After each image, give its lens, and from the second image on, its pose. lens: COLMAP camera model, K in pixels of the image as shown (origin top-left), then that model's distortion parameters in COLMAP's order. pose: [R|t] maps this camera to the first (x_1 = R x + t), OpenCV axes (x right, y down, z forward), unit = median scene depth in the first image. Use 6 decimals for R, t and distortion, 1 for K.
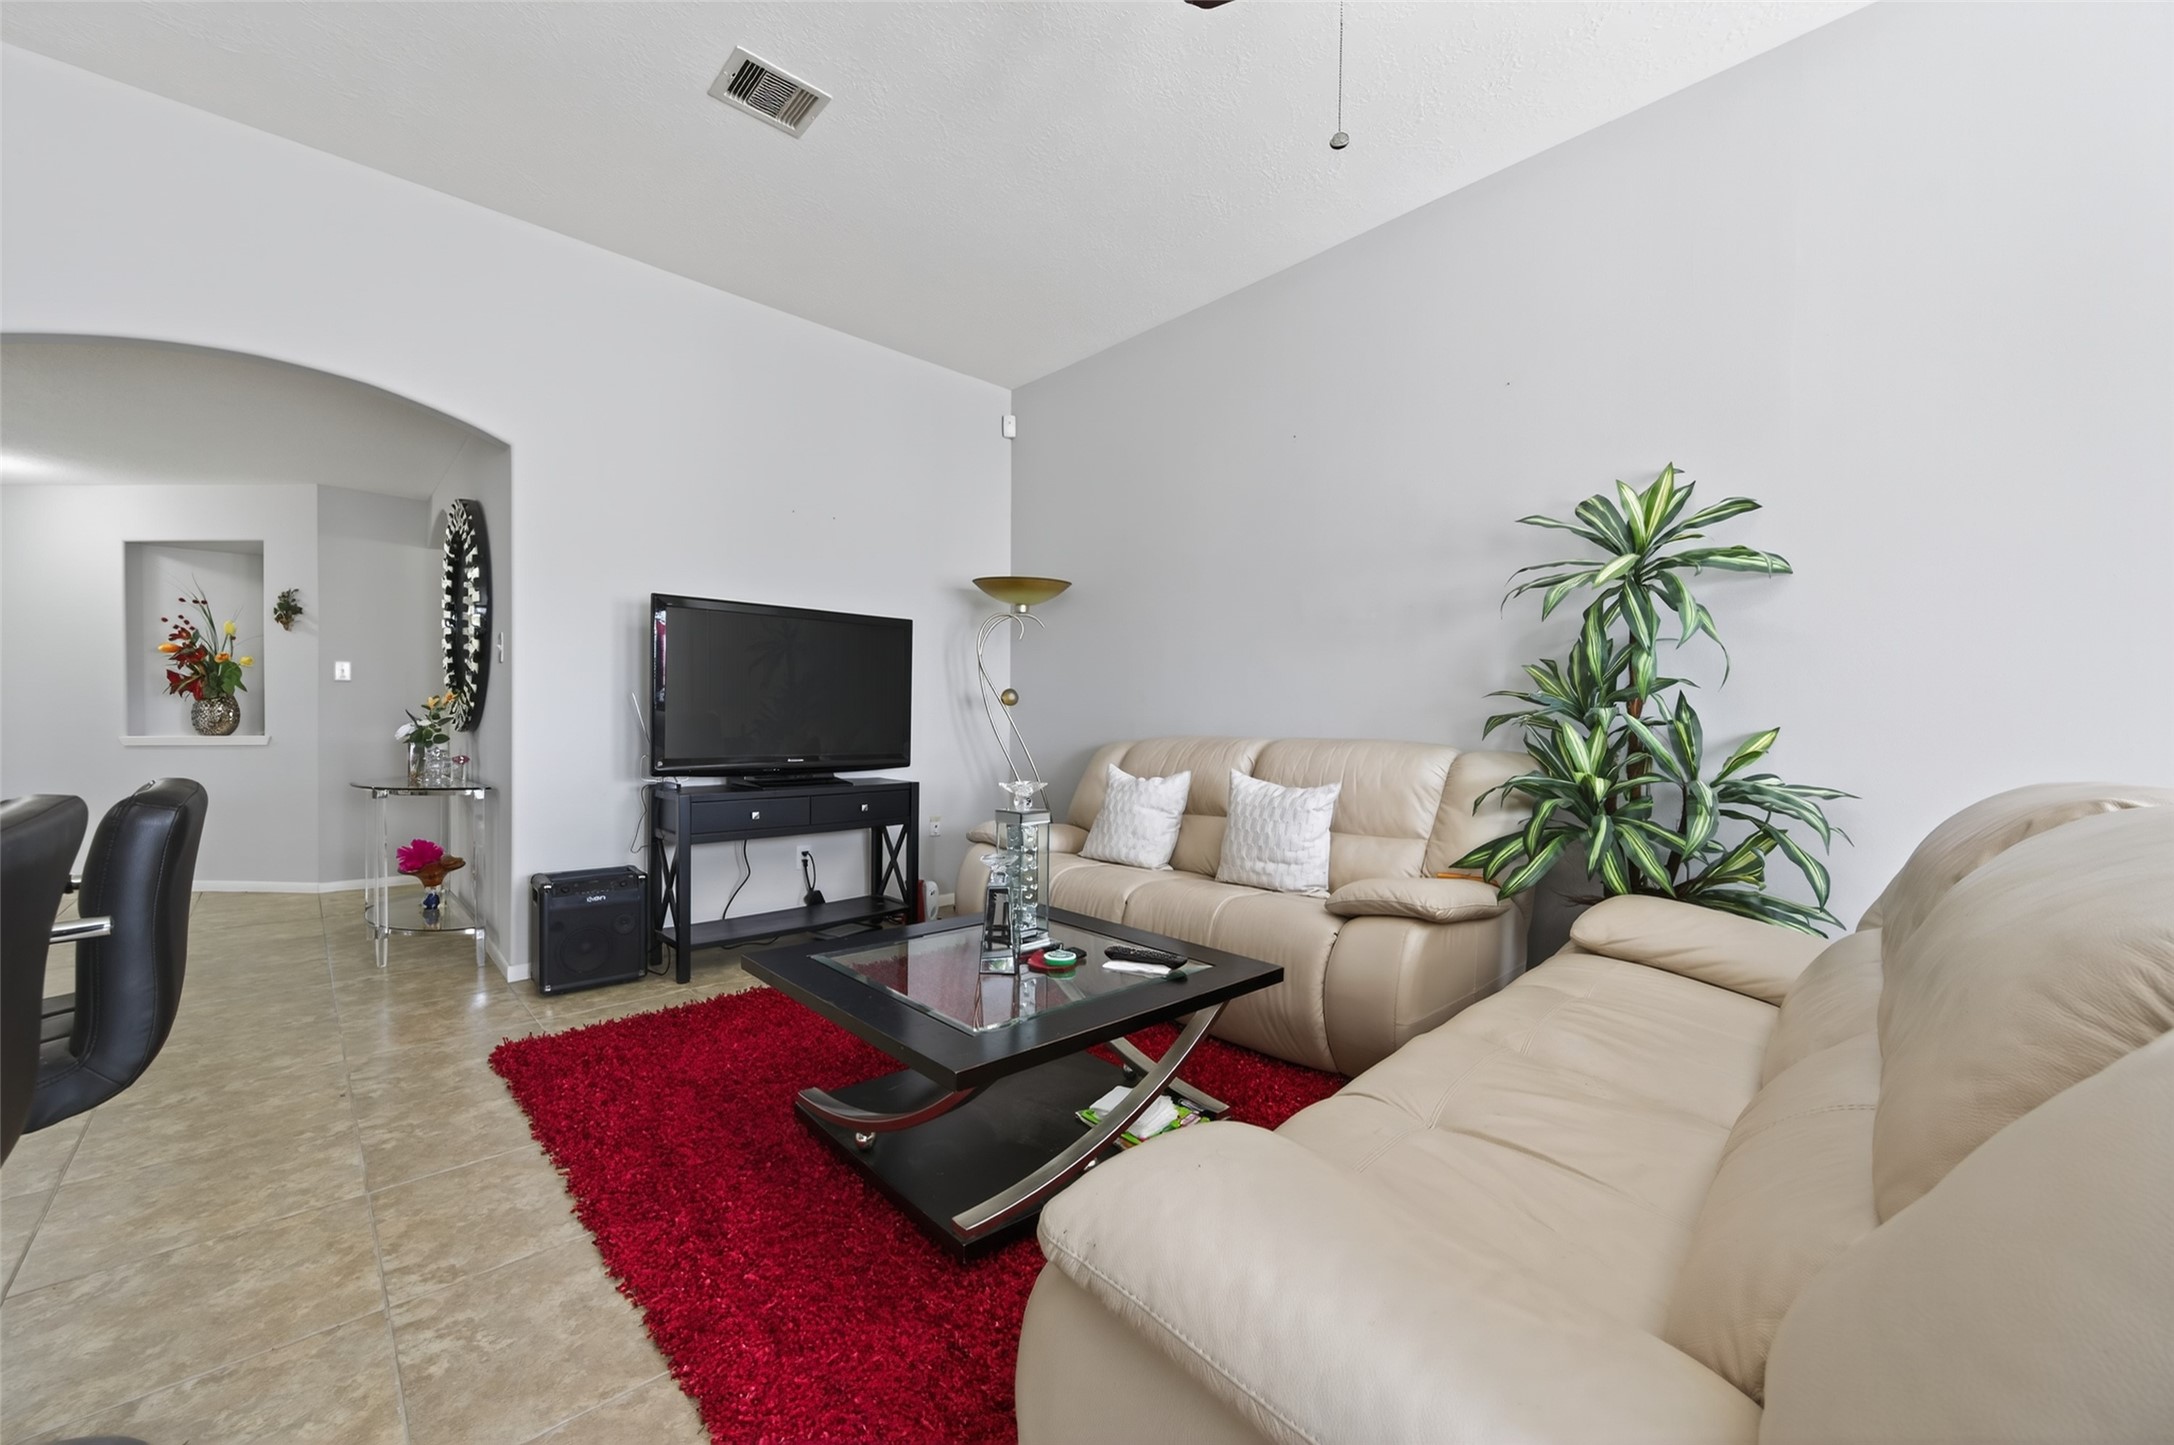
lens RADIAL K [[845.0, 0, 1088.3], [0, 845.0, 730.6], [0, 0, 1]] dist [0.005063, -0.000931]
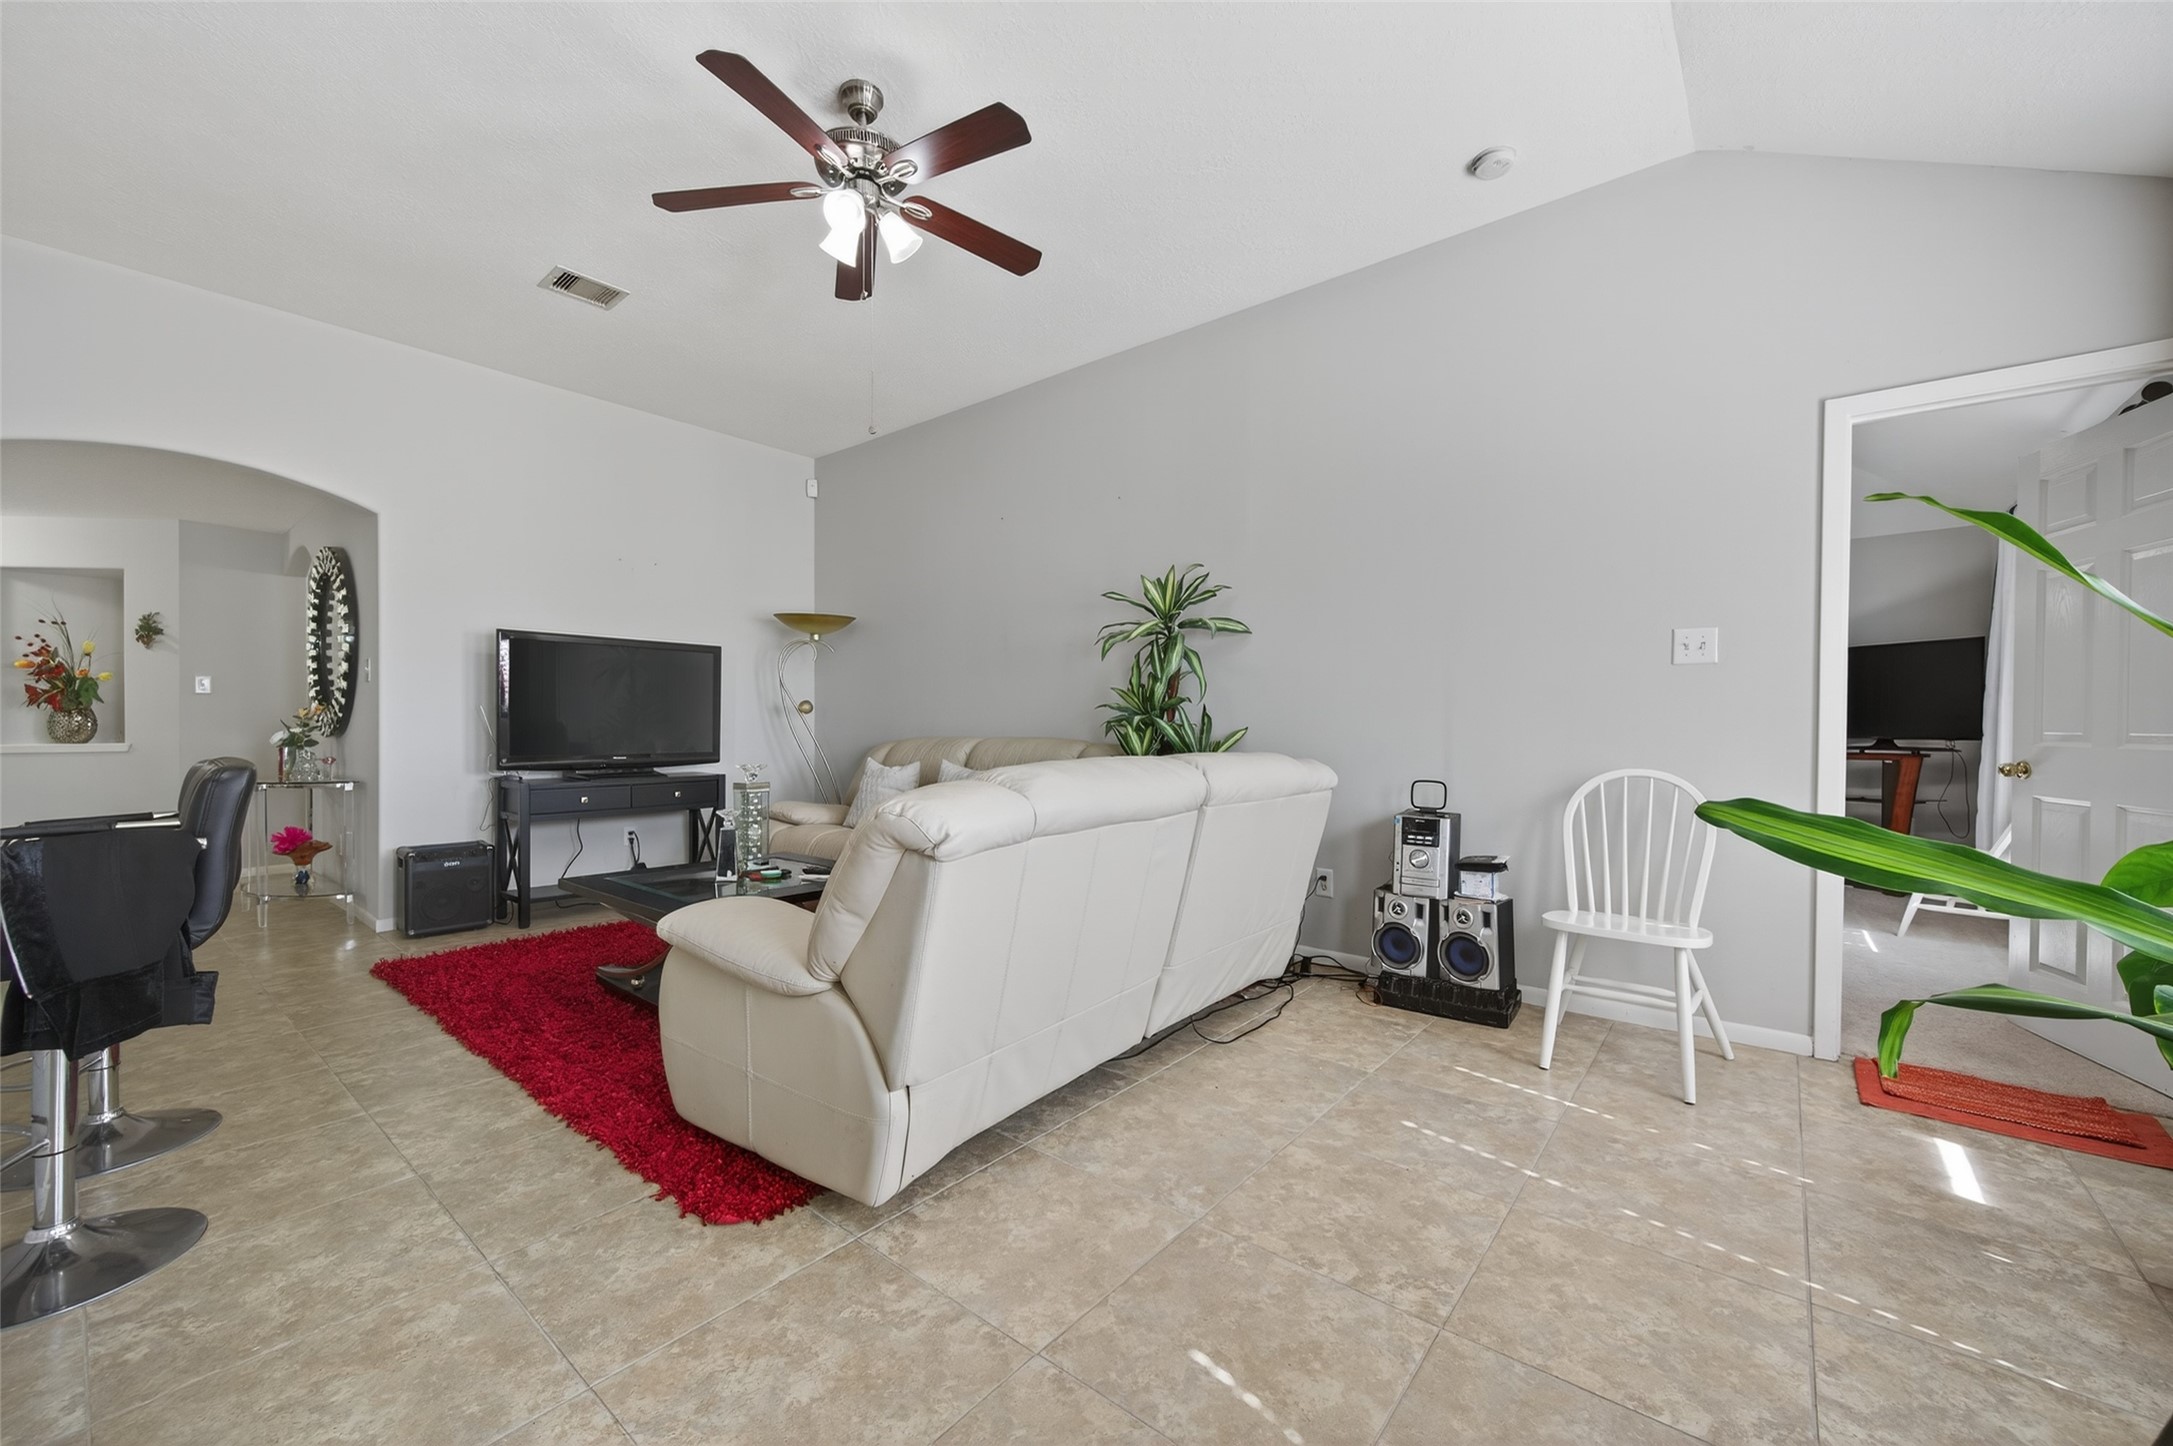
lens RADIAL K [[844.6, 0, 1088.4], [0, 844.6, 730.5], [0, 0, 1]] dist [0.005063, -0.000931]
pose [[0.991863, -0.005782, 0.127179, 0.193153], [0.006662, 0.999957, -0.006490, 0.006922], [-0.127136, 0.007284, 0.991859, -0.357330]]
